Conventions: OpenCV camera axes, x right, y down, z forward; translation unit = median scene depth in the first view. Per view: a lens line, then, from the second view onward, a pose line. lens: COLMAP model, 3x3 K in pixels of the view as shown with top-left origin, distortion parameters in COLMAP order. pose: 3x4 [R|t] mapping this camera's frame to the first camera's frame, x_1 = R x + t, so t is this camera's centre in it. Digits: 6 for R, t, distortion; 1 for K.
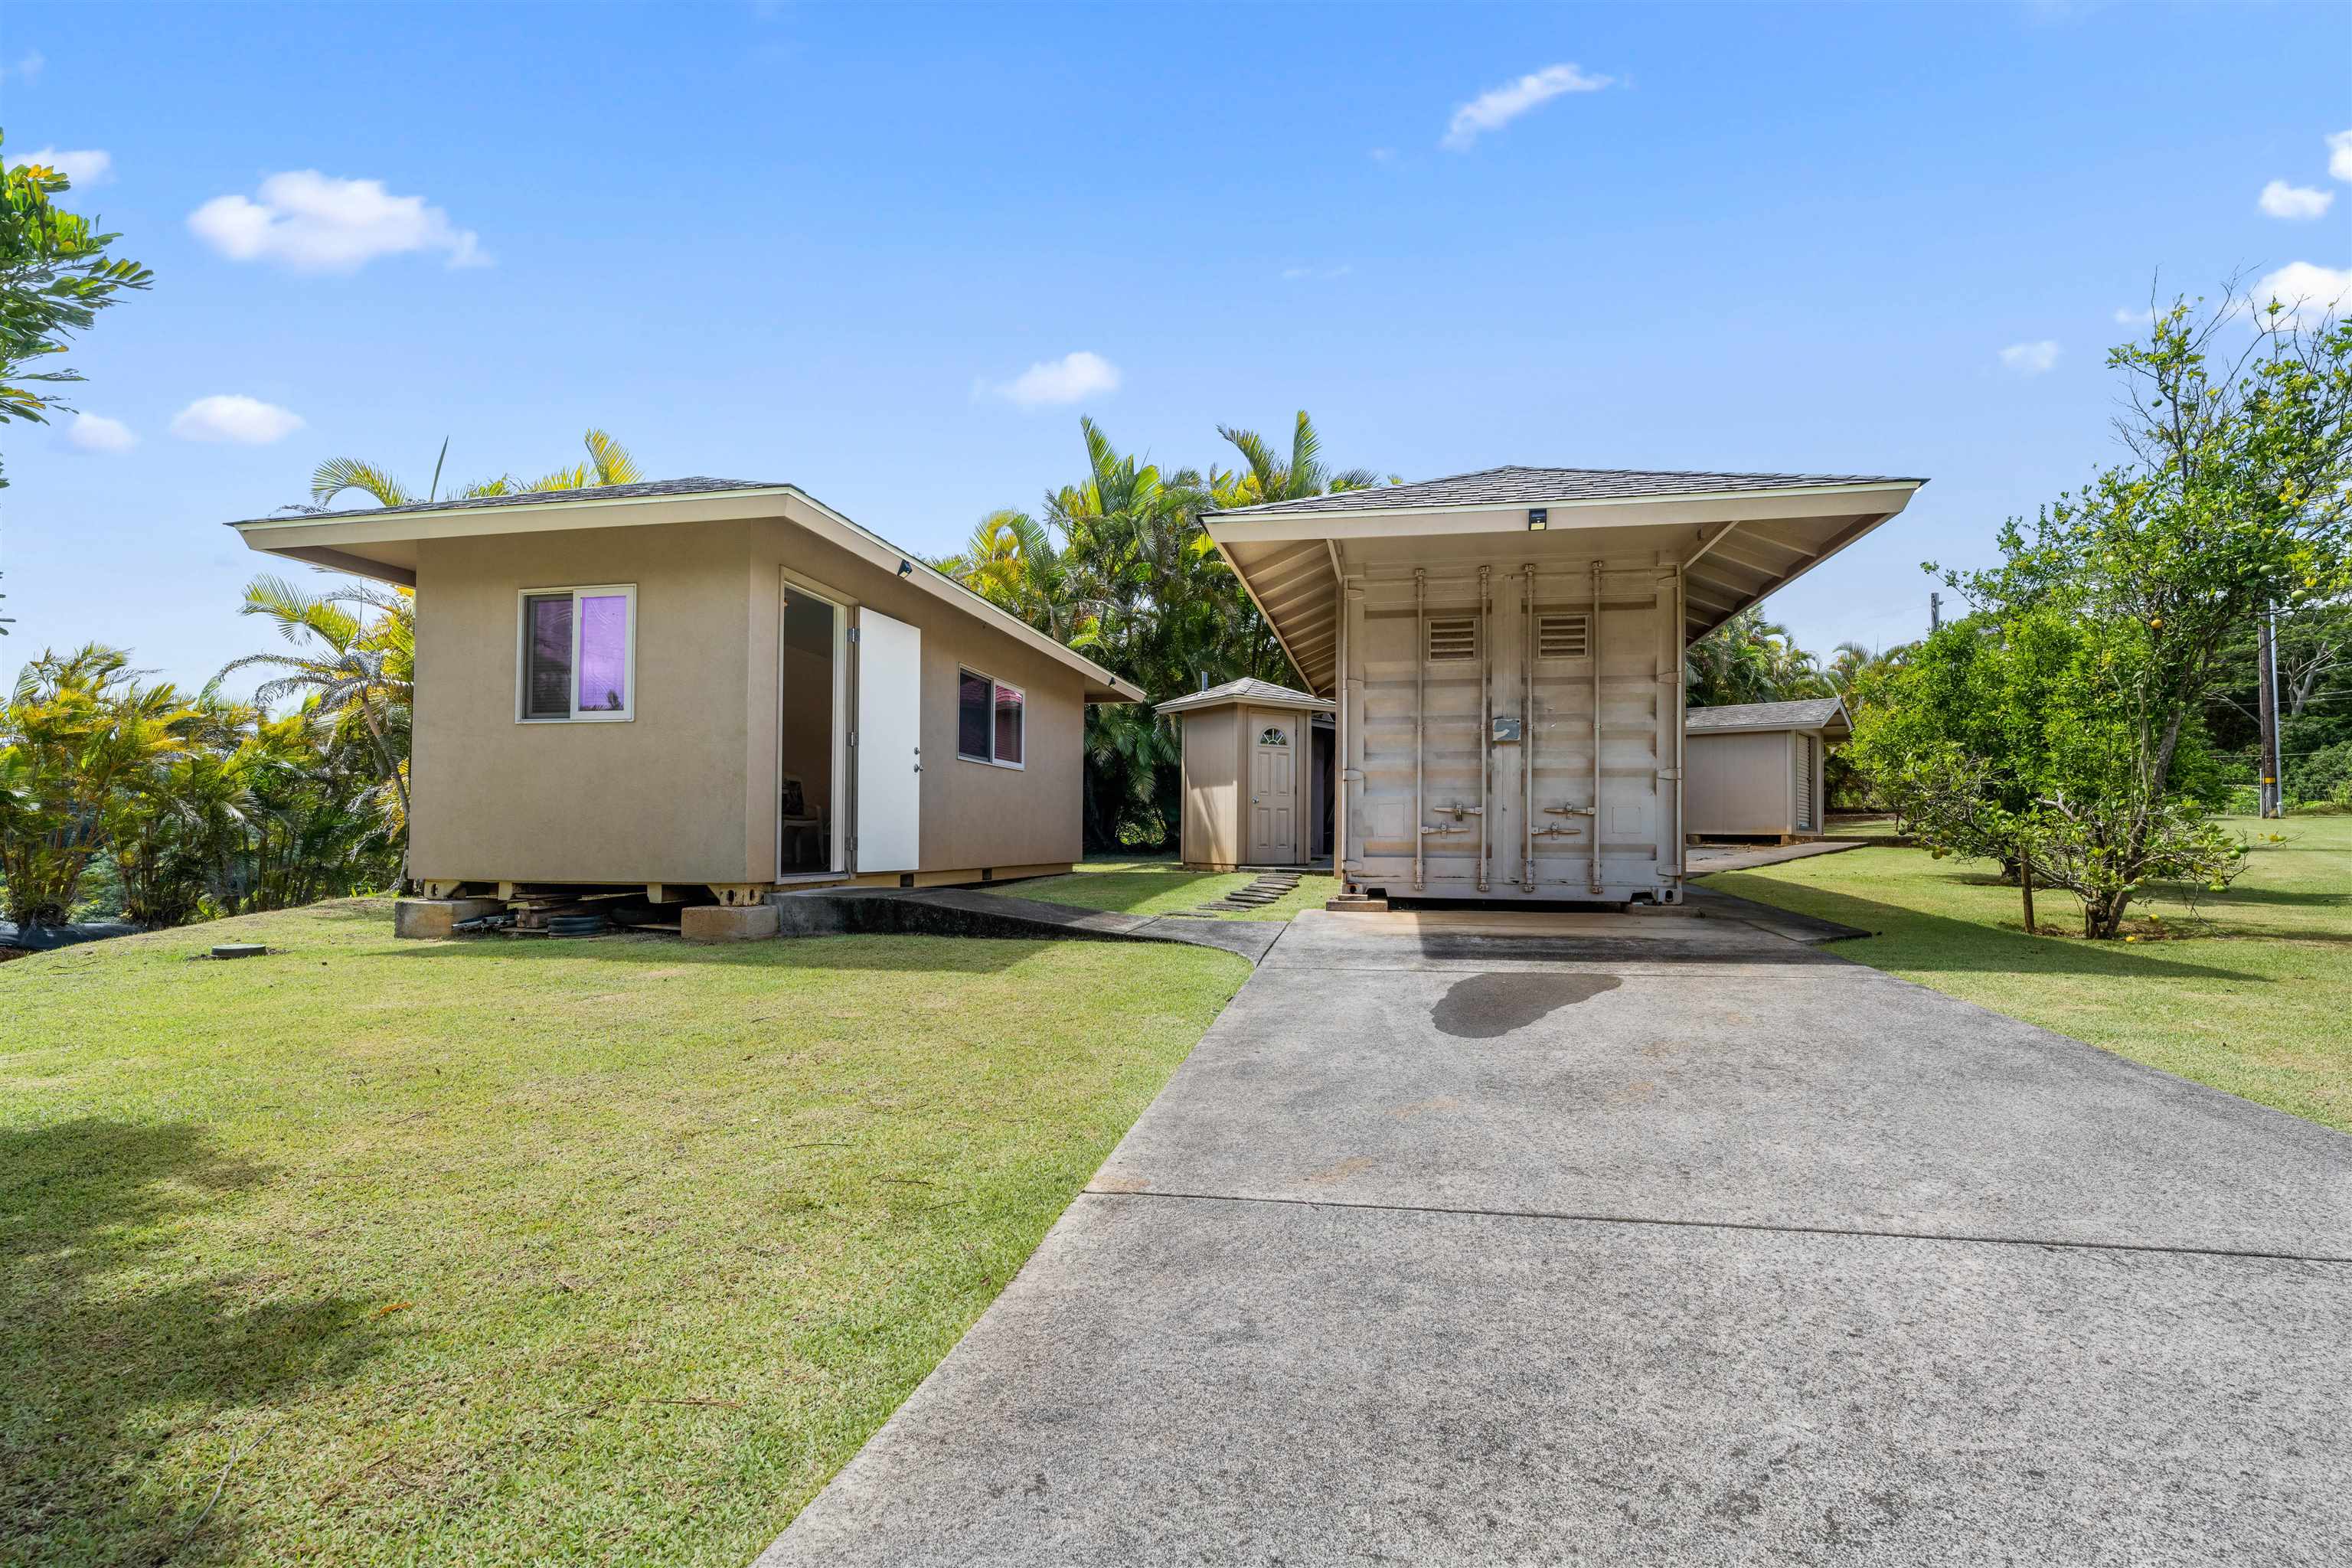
lens RADIAL K [[1089.4, 0, 1191.9], [0, 1089.4, 831.6], [0, 0, 1]] dist [0.000101, -0.000105]
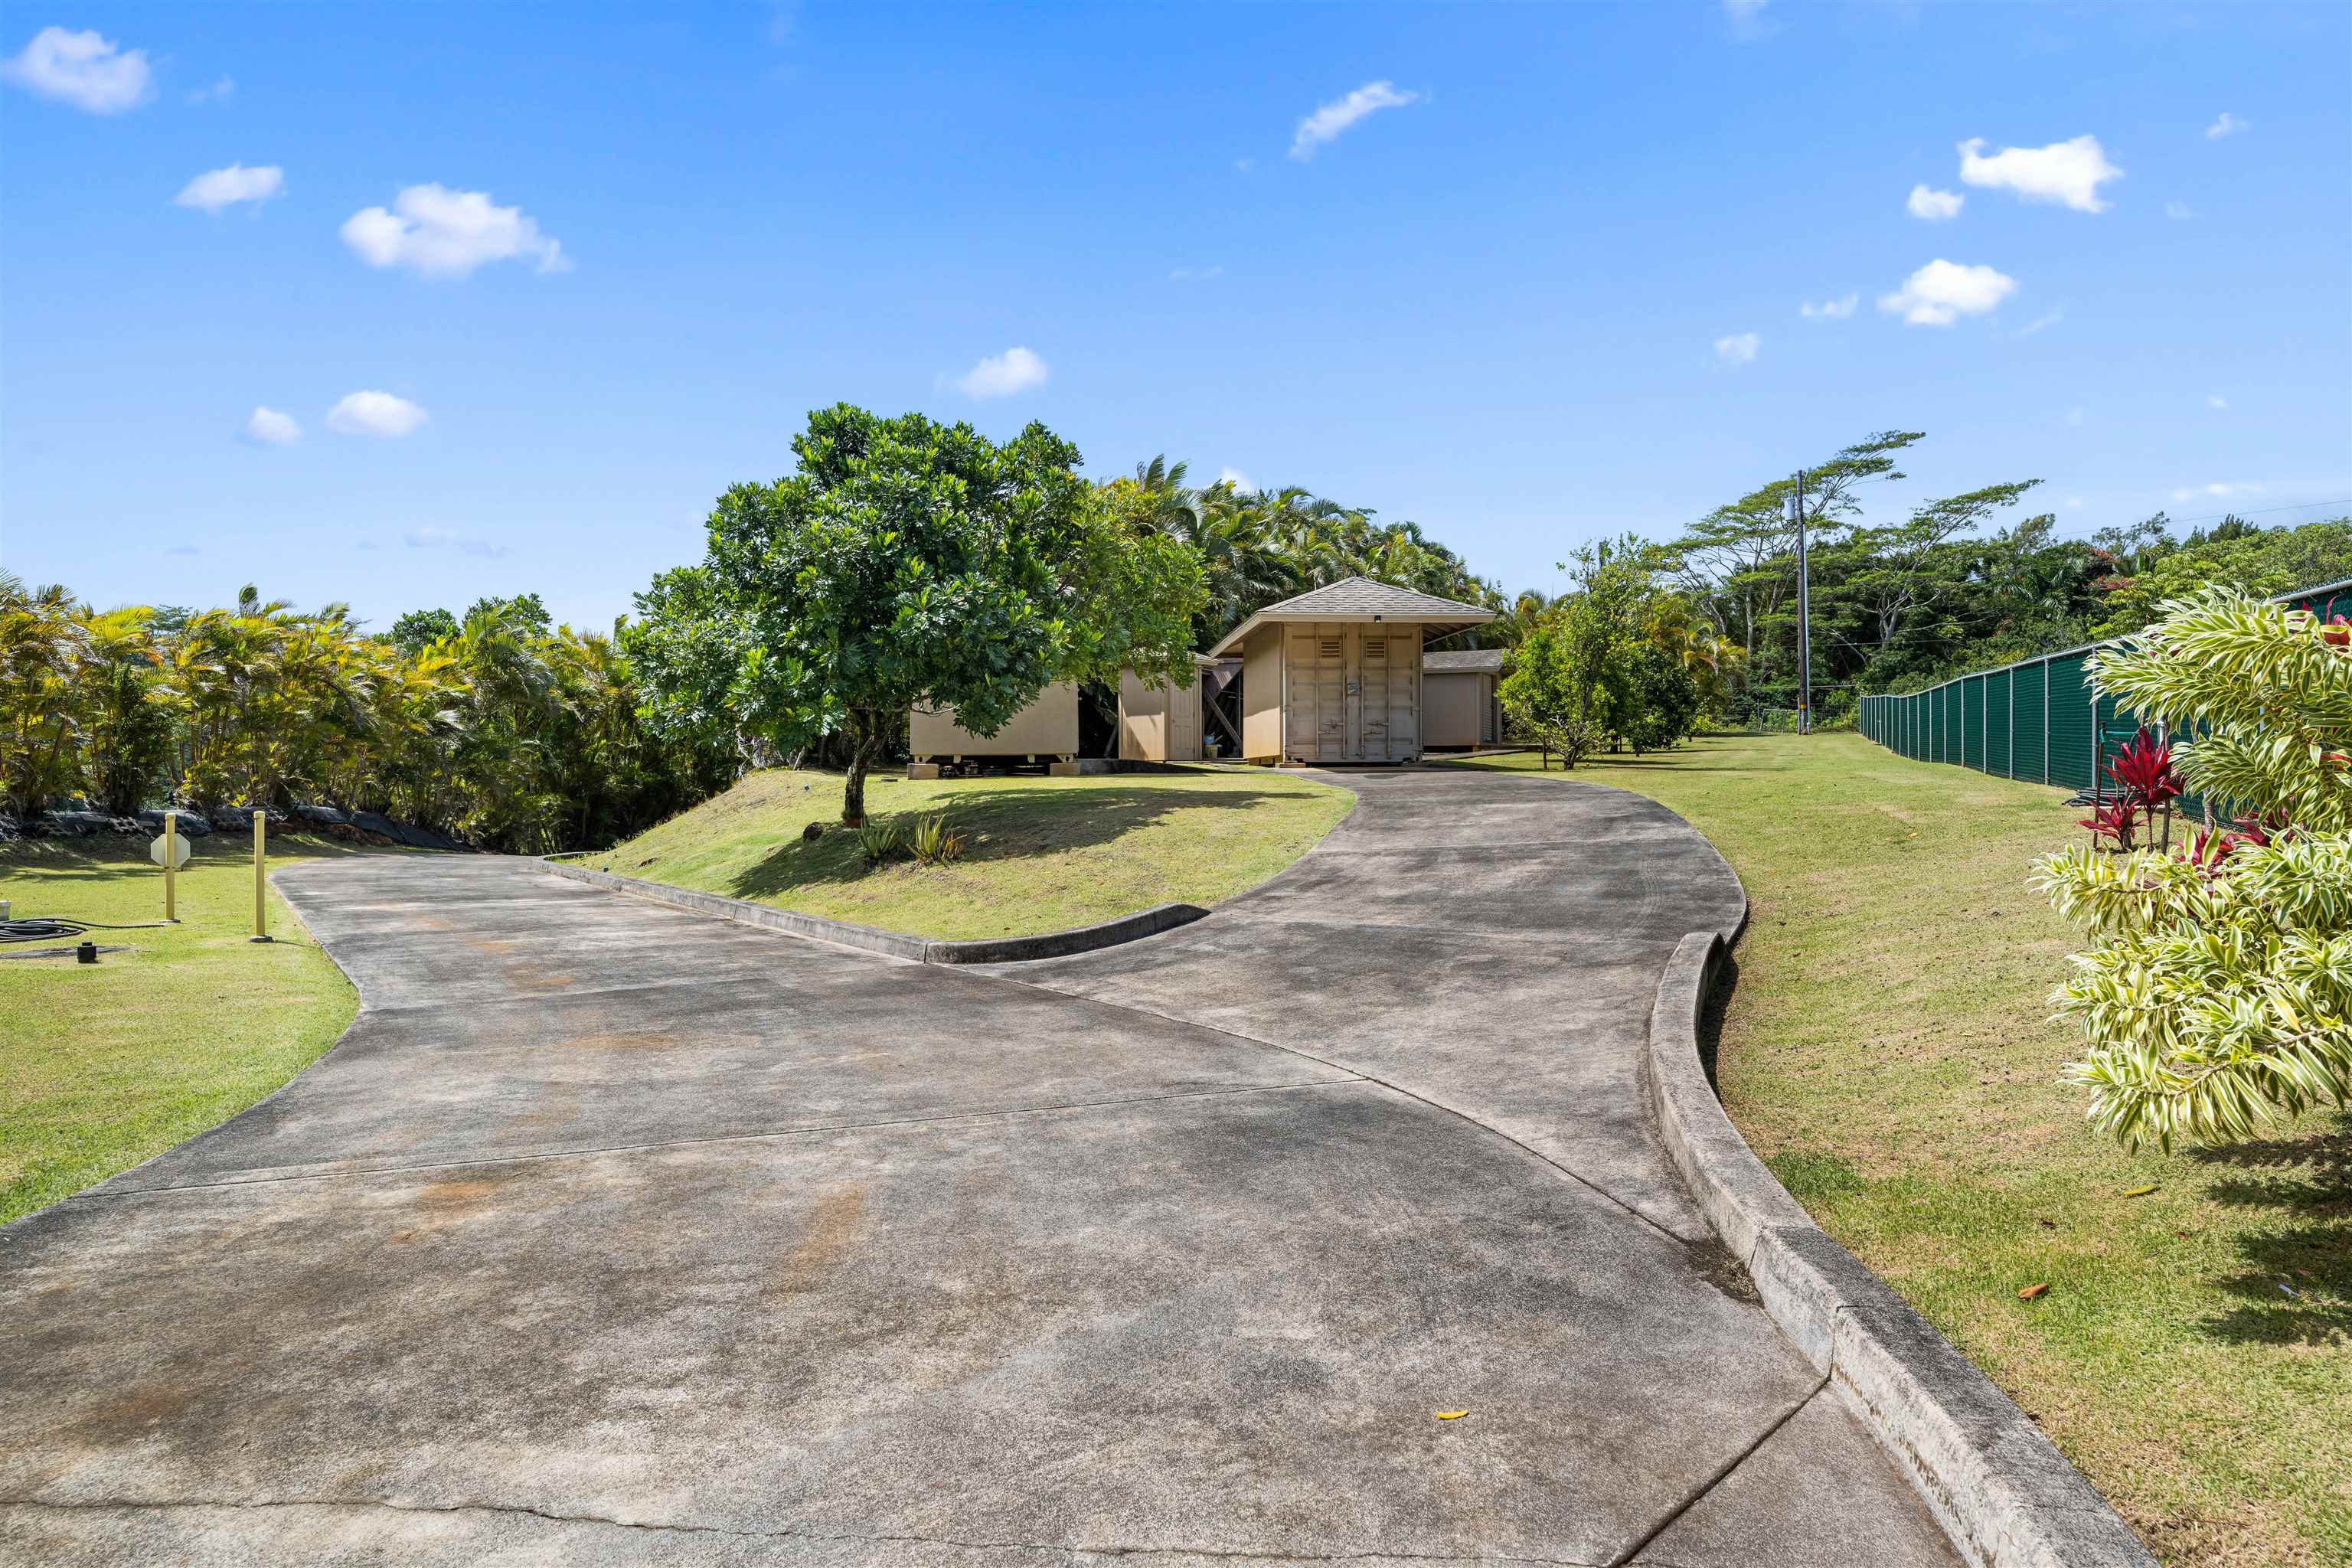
lens RADIAL K [[1423.5, 0, 1175.5], [0, 1423.5, 777.7], [0, 0, 1]] dist [-0.000664, -0.000006]
pose [[0.962772, -0.011722, 0.270061, -0.890525], [0.009431, 0.999908, 0.009780, 0.061703], [-0.270151, -0.006869, 0.962794, -1.808069]]
